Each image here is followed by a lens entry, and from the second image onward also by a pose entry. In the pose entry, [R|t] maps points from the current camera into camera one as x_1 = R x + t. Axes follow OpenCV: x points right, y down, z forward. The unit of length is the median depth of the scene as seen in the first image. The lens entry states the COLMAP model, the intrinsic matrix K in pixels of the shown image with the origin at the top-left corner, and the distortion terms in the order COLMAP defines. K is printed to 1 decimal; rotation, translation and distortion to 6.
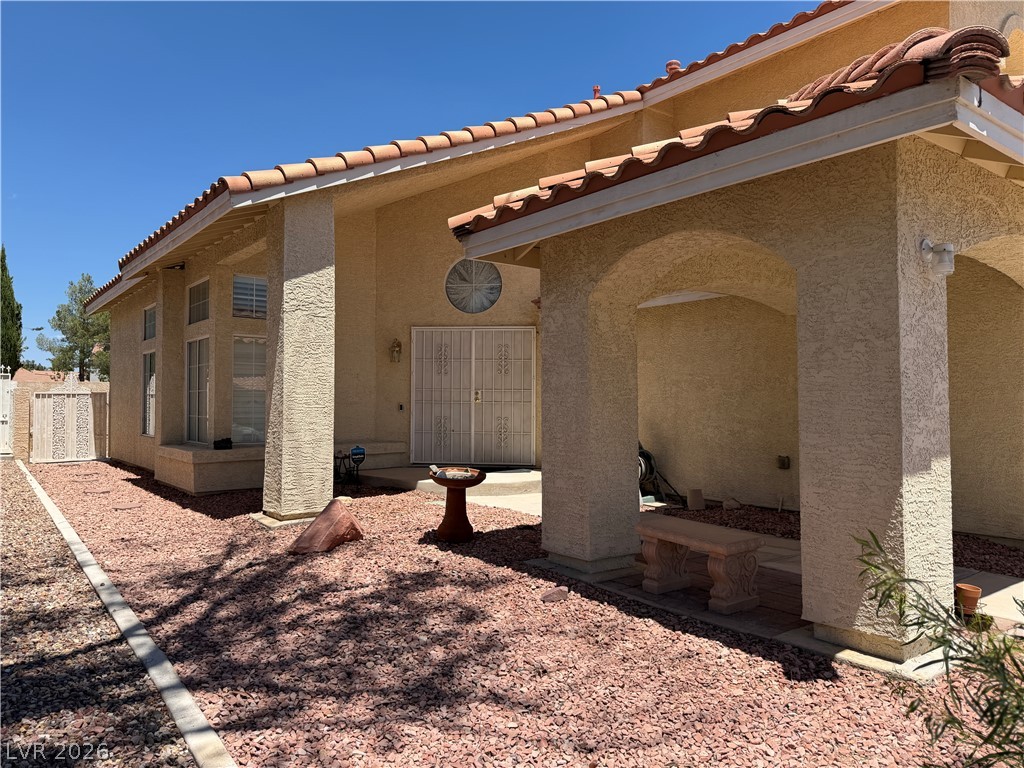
lens RADIAL K [[719.3, 0, 522.0], [0, 719.3, 387.4], [0, 0, 1]] dist [0.046944, -0.054349]
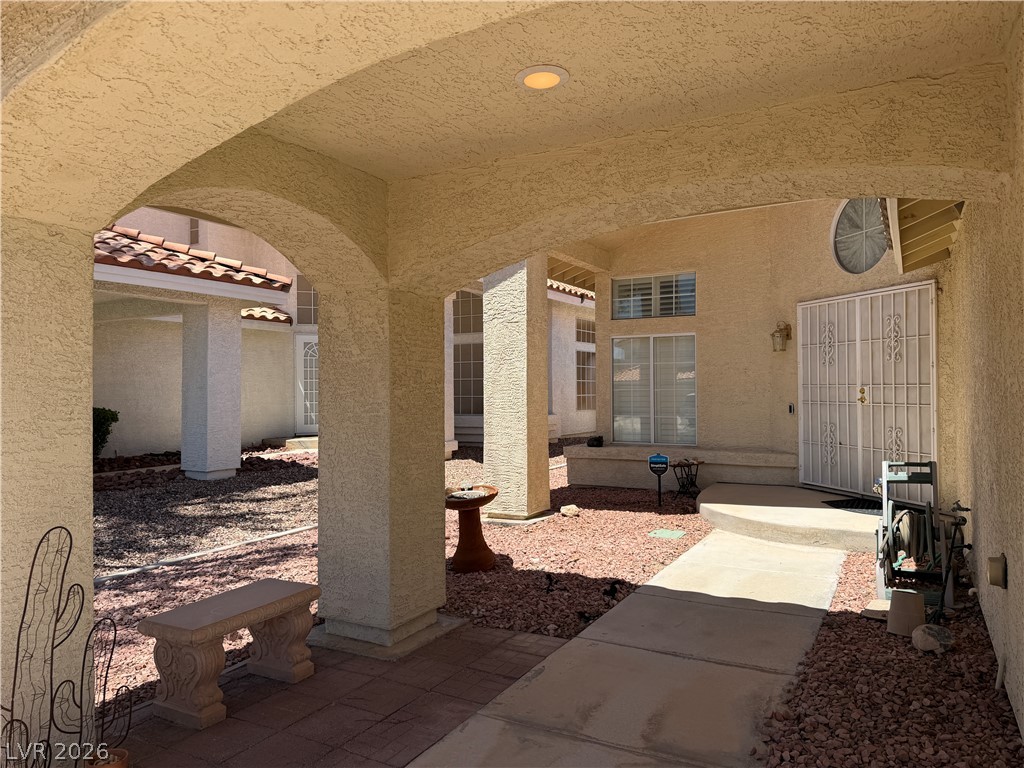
lens RADIAL K [[719.3, 0, 520.0], [0, 719.3, 383.6], [0, 0, 1]] dist [0.046944, -0.054349]
pose [[0.342795, -0.013307, -0.939316, 0.468837], [0.029611, 0.999556, -0.003355, -0.005968], [0.938944, -0.026664, 0.343036, 0.465091]]
